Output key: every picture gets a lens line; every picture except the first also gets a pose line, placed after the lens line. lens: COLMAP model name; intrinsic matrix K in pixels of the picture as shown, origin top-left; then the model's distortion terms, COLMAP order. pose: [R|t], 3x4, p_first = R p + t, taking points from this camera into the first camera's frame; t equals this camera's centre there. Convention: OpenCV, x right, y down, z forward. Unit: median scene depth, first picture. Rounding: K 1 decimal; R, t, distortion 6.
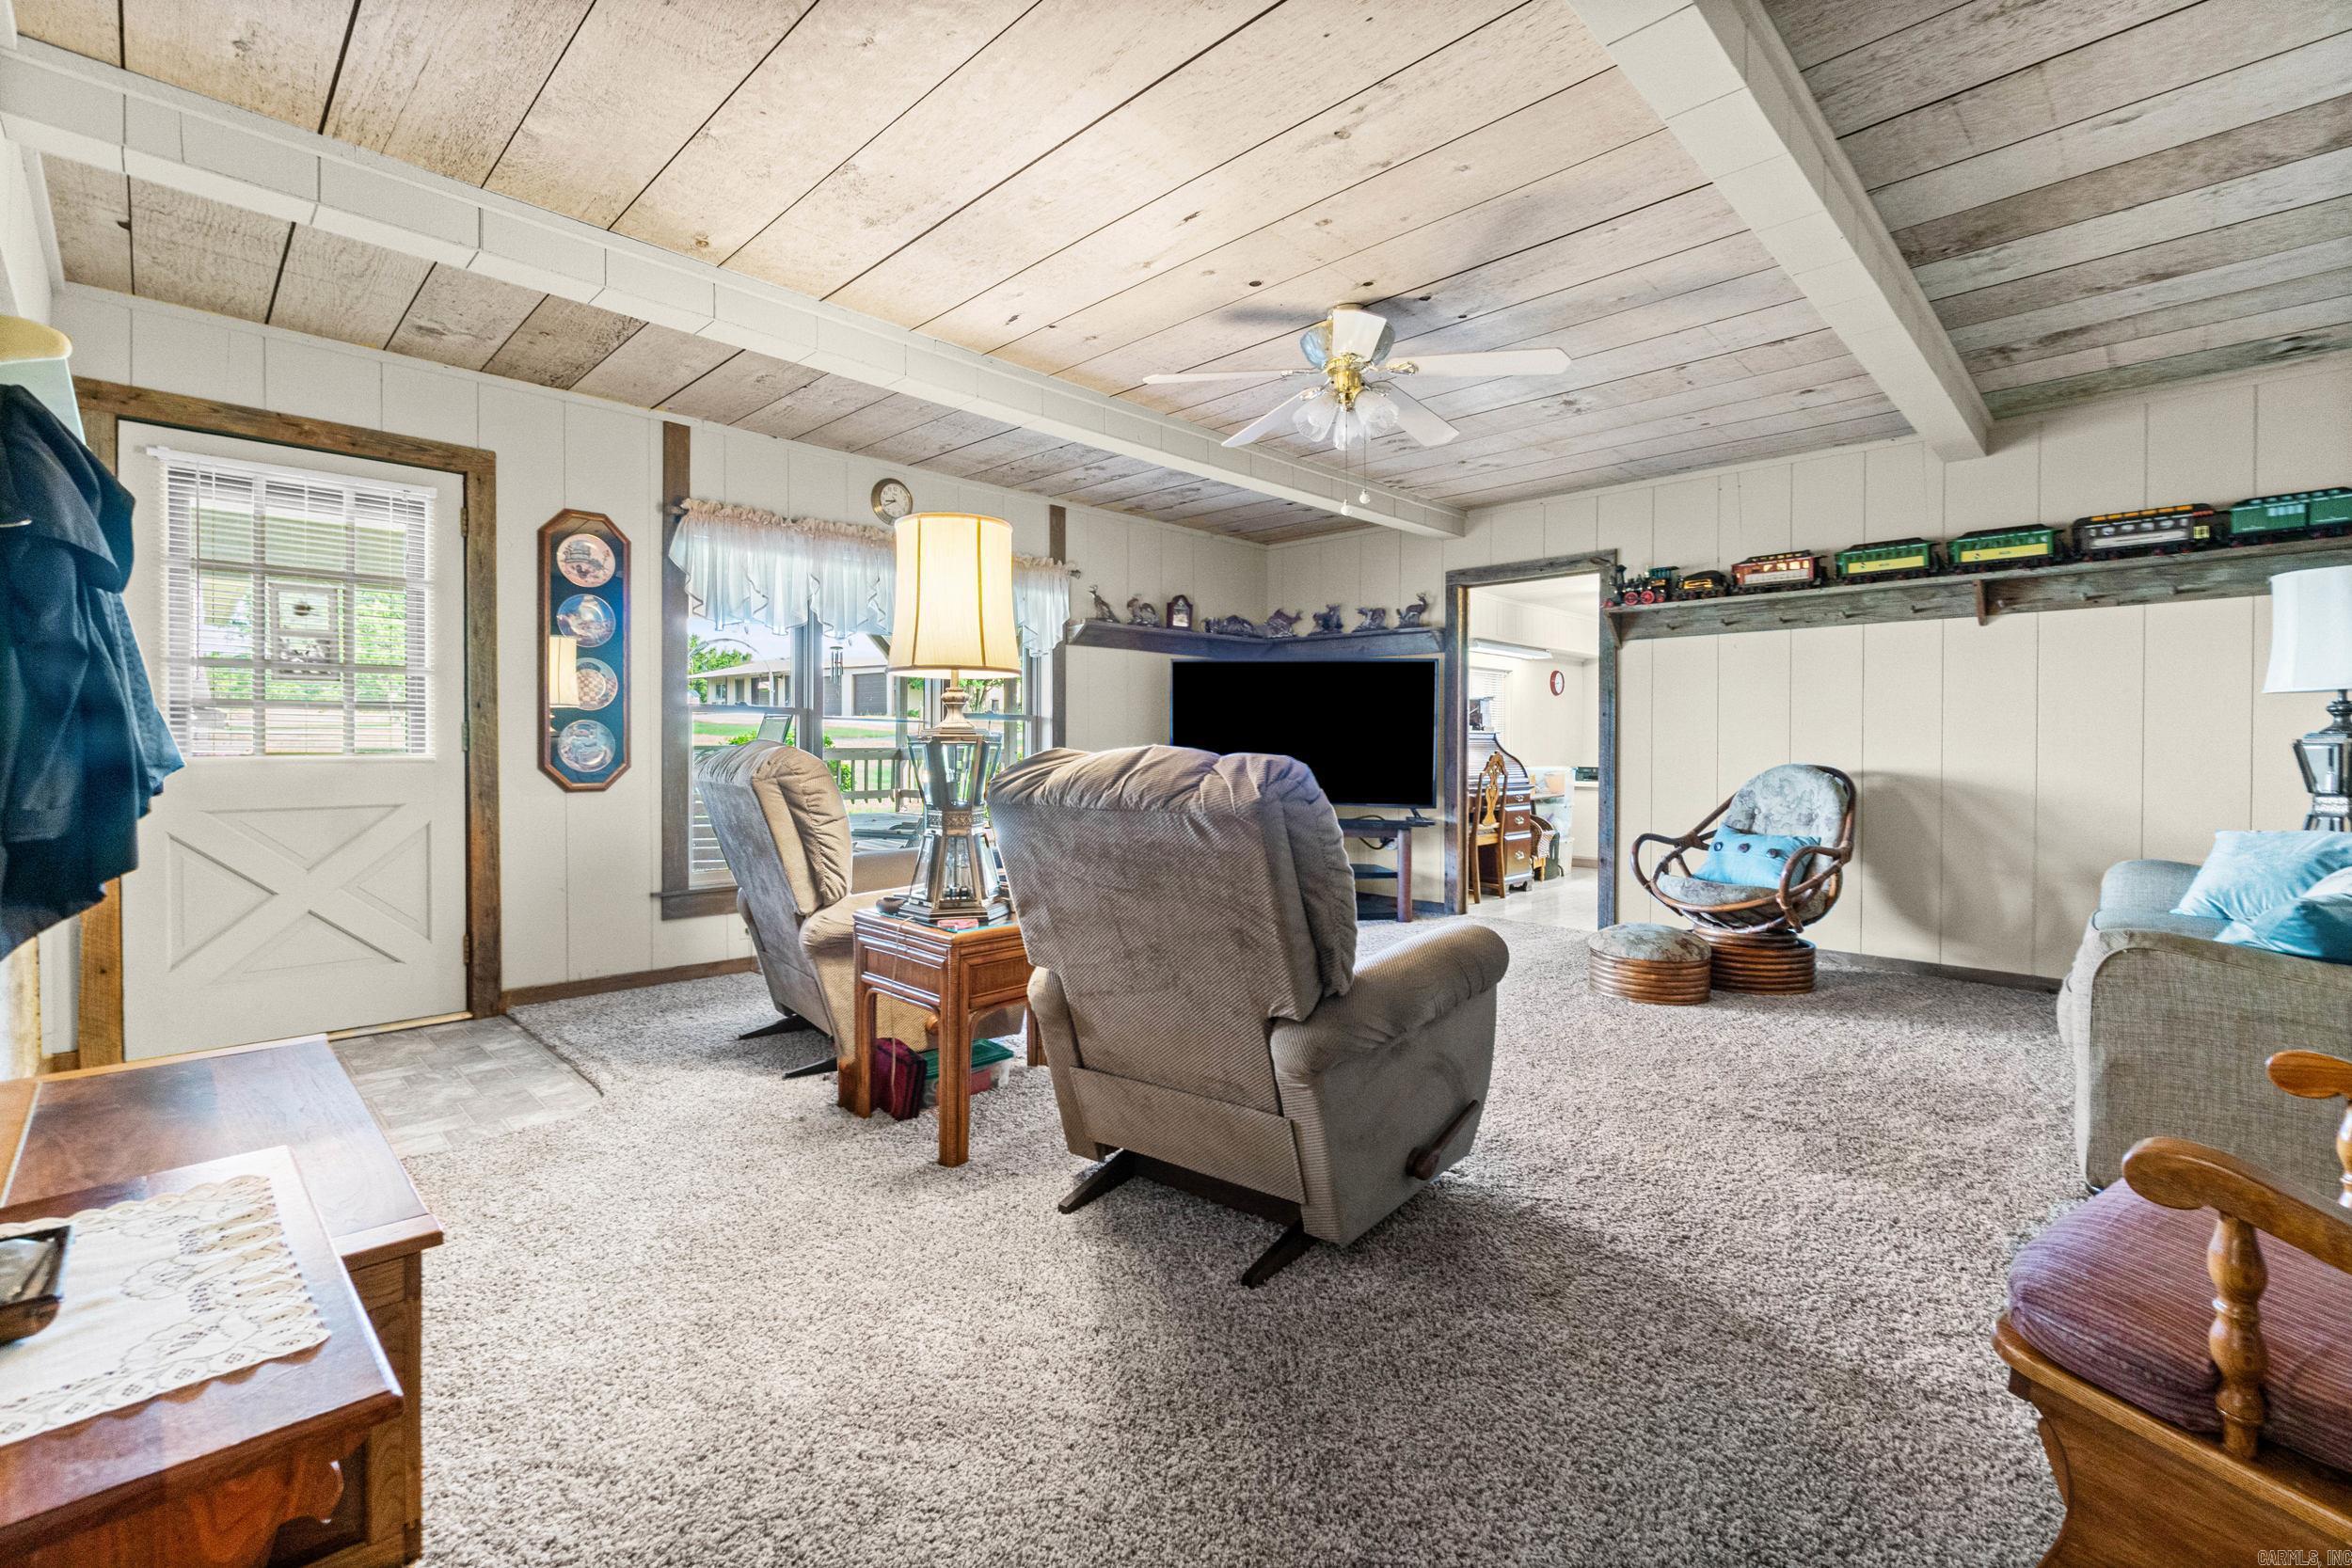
lens RADIAL K [[1020.0, 0, 1177.0], [0, 1020.0, 764.9], [0, 0, 1]] dist [0.000117, 0.000003]
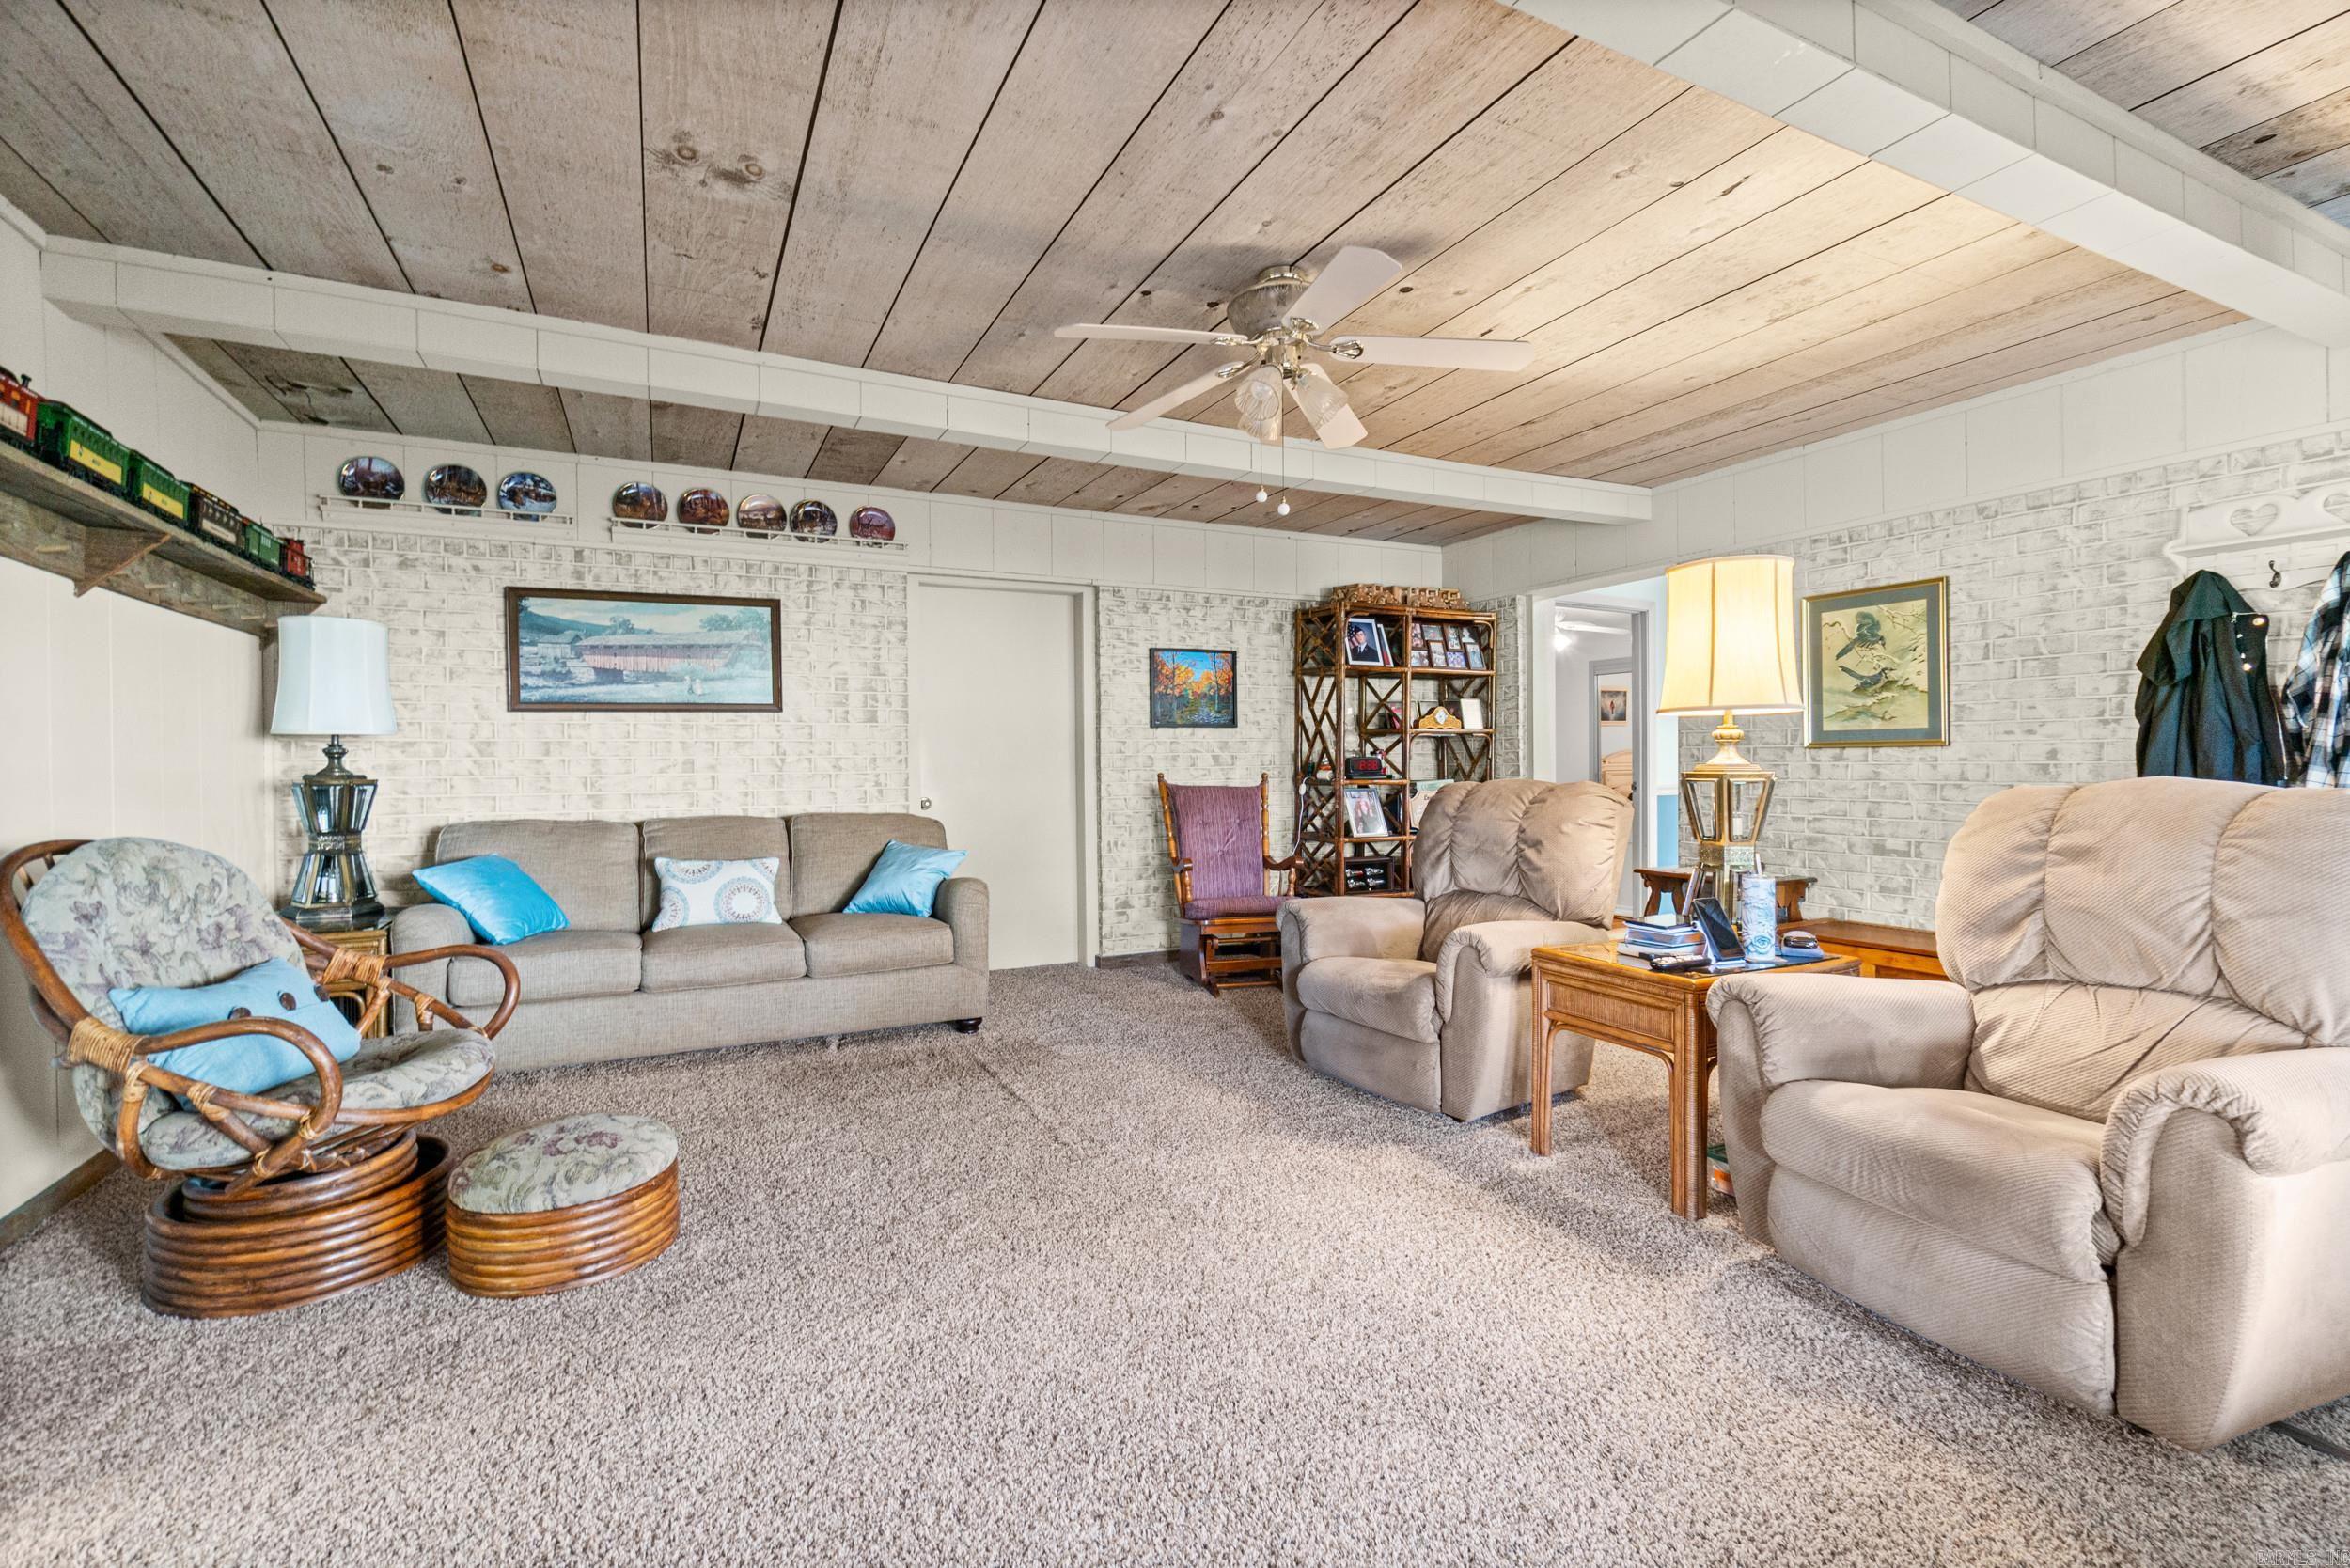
lens RADIAL K [[1019.2, 0, 1169.4], [0, 1019.2, 775.4], [0, 0, 1]] dist [0.000117, 0.000003]
pose [[-0.944110, -0.001393, 0.329629, -0.022583], [0.006508, 0.999717, 0.022866, -0.047950], [-0.329567, 0.023733, -0.943834, 1.662512]]
